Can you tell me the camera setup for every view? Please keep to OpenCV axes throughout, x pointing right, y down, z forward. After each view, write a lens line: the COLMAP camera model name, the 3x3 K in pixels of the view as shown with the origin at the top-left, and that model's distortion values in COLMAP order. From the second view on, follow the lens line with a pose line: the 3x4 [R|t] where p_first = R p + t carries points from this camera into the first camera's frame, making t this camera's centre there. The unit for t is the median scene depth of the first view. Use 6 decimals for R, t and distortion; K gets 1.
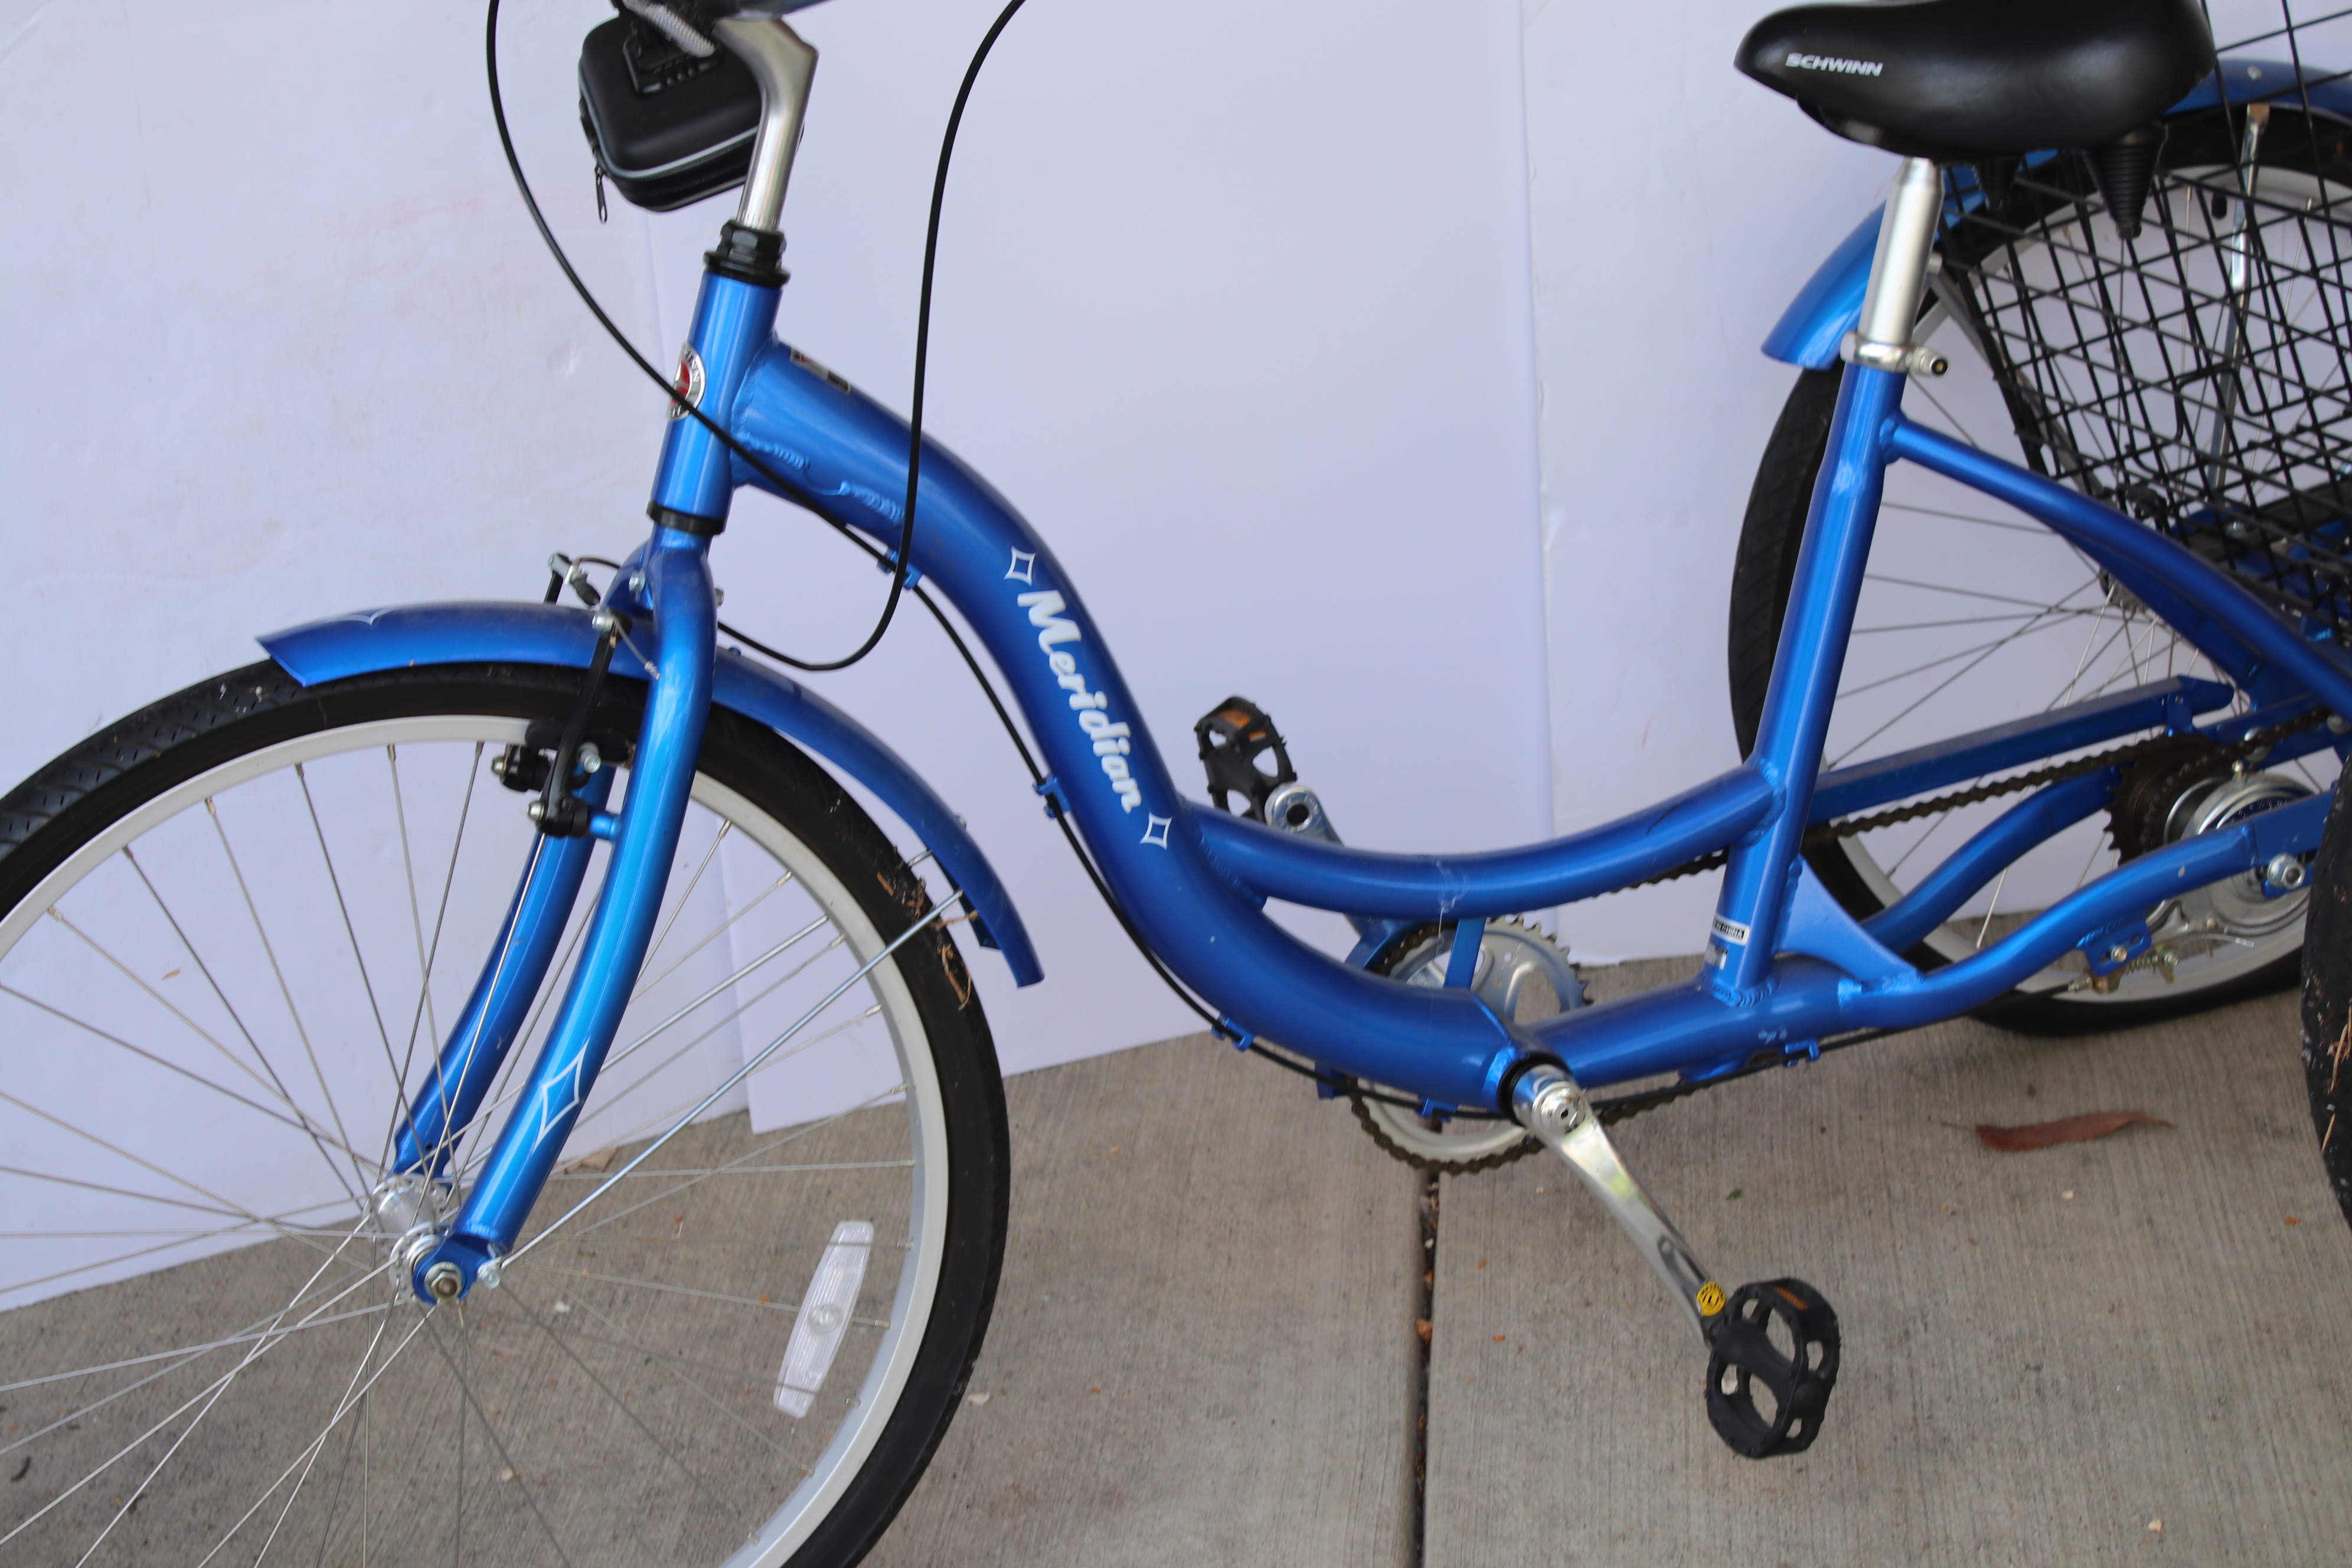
lens RADIAL K [[4718.7, 0, 1176.0], [0, 4718.7, 784.0], [0, 0, 1]] dist [0.047989, 0.113102]
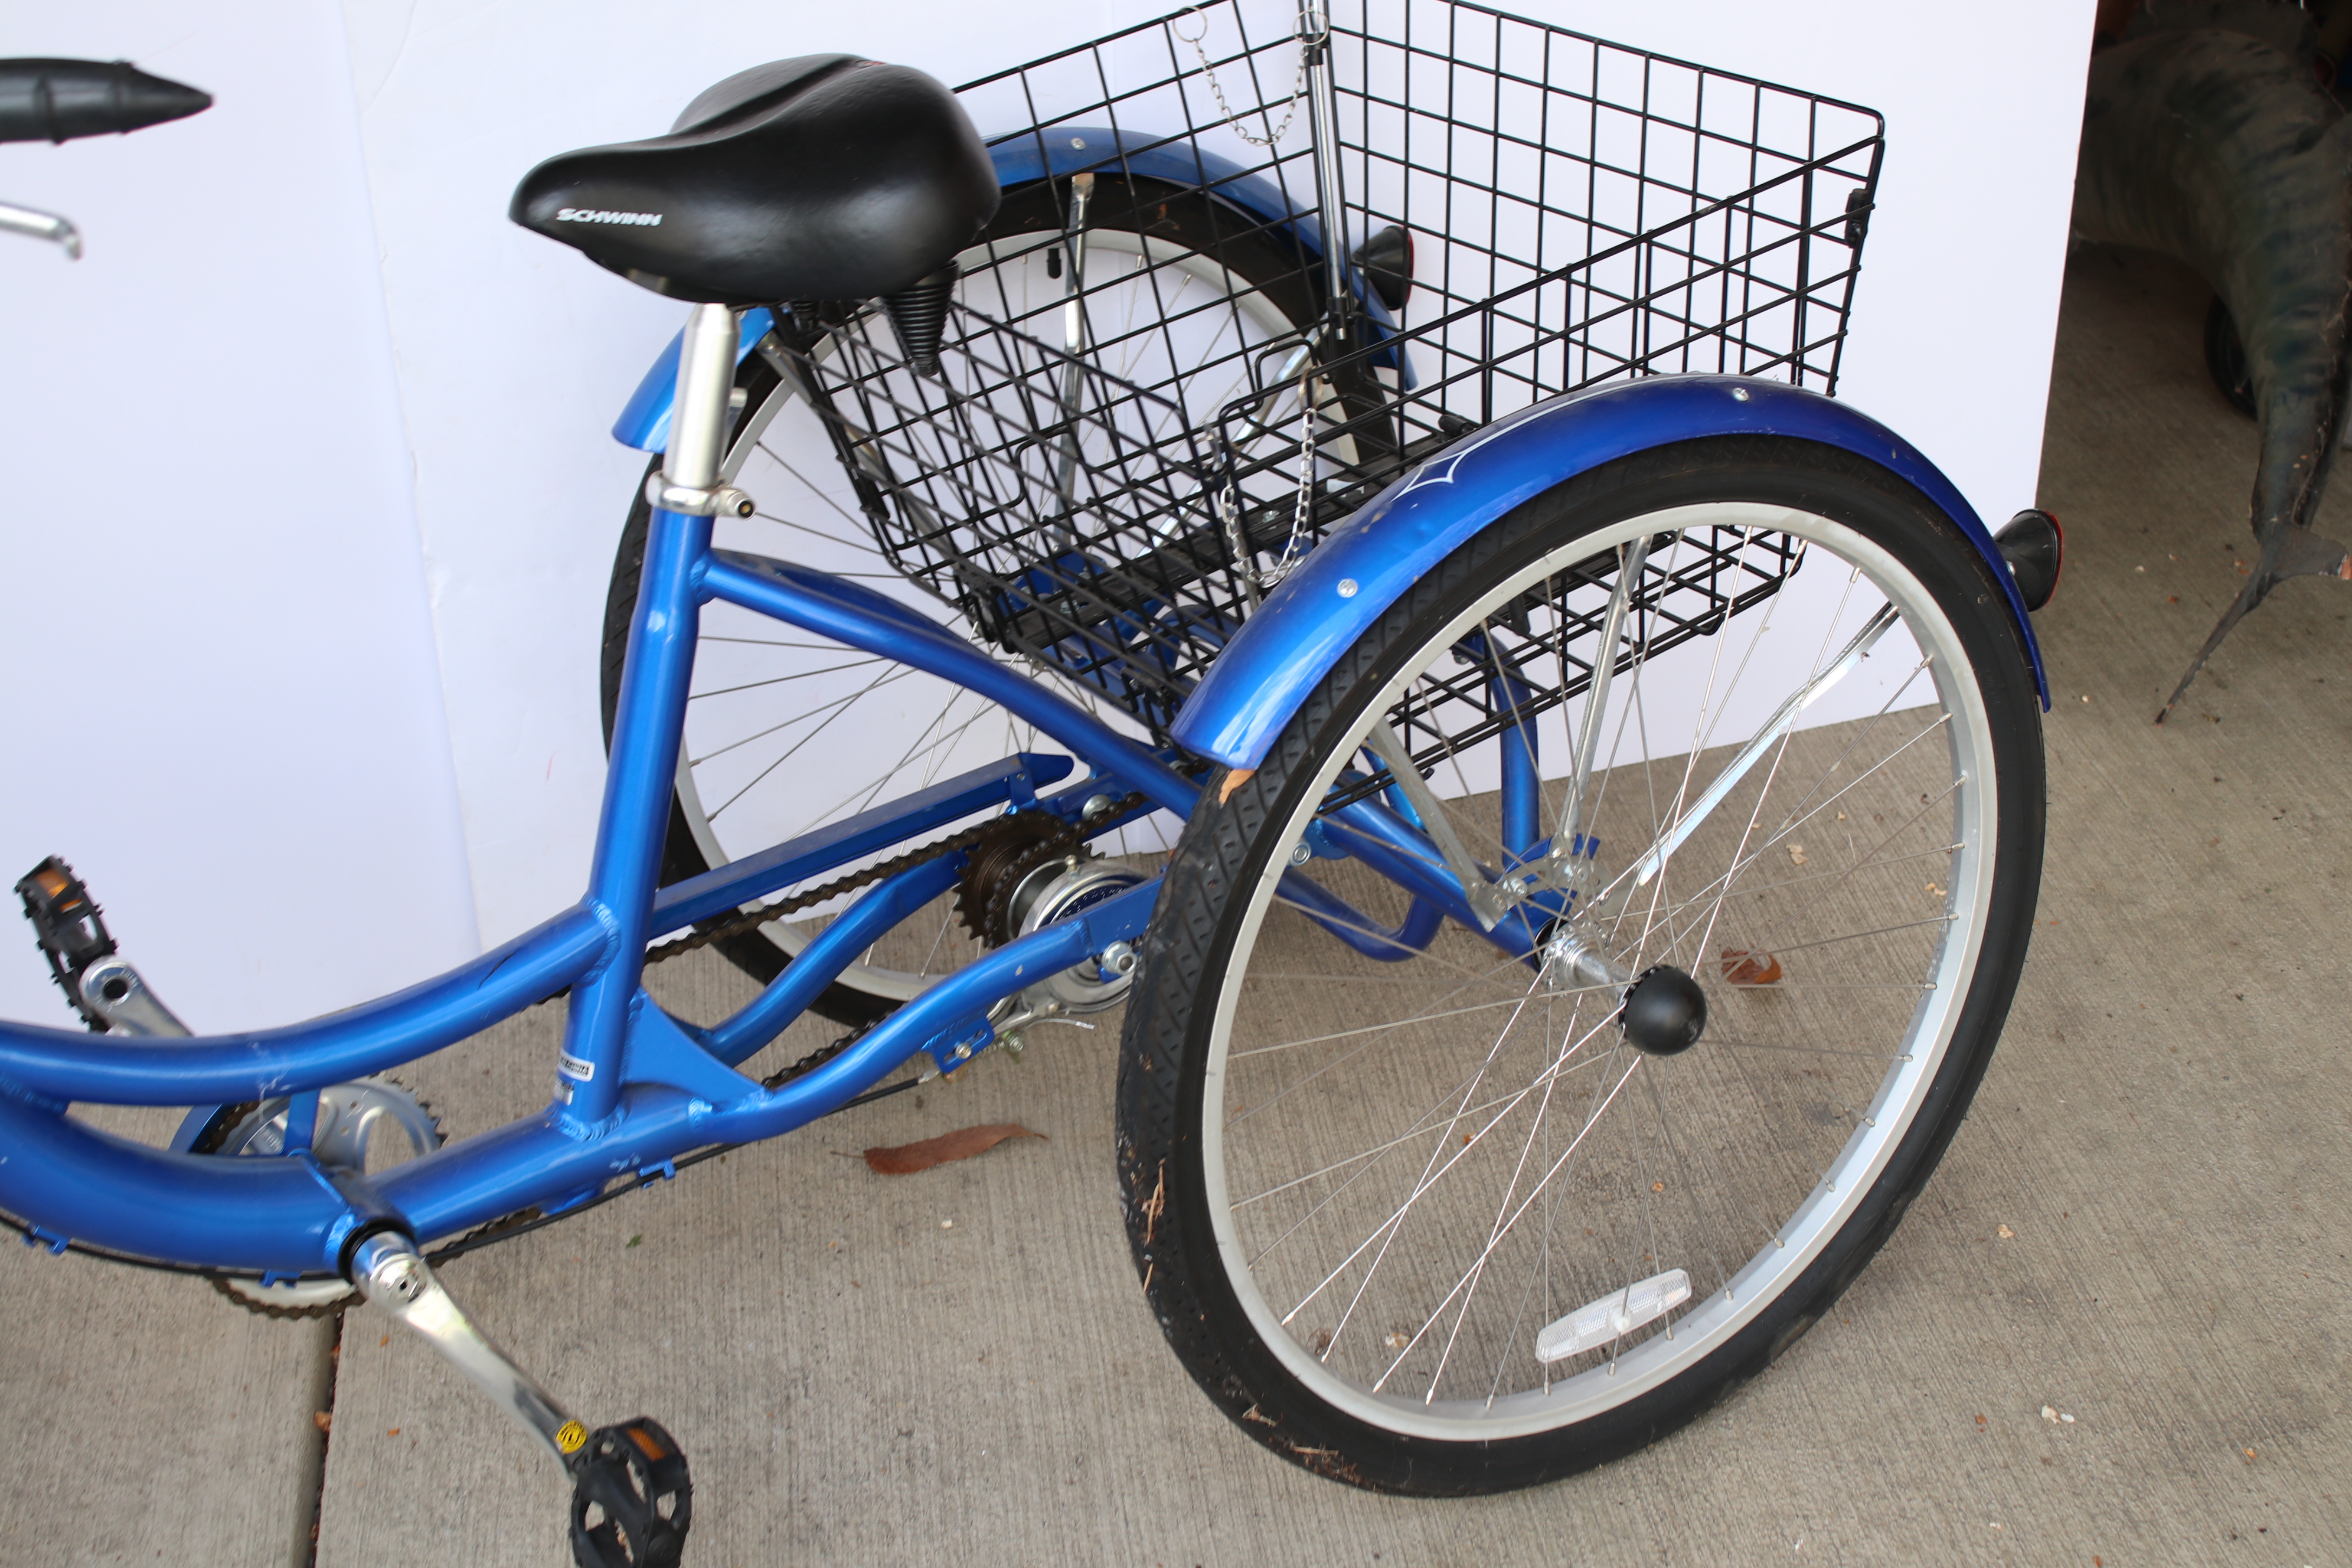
lens RADIAL K [[3586.7, 0, 1176.0], [0, 3586.7, 784.0], [0, 0, 1]] dist [-0.039015, 0.128711]
pose [[0.979209, -0.058346, 0.194284, 0.097953], [0.037796, 0.993448, 0.107850, -0.105513], [-0.199303, -0.098265, 0.974999, 0.240045]]
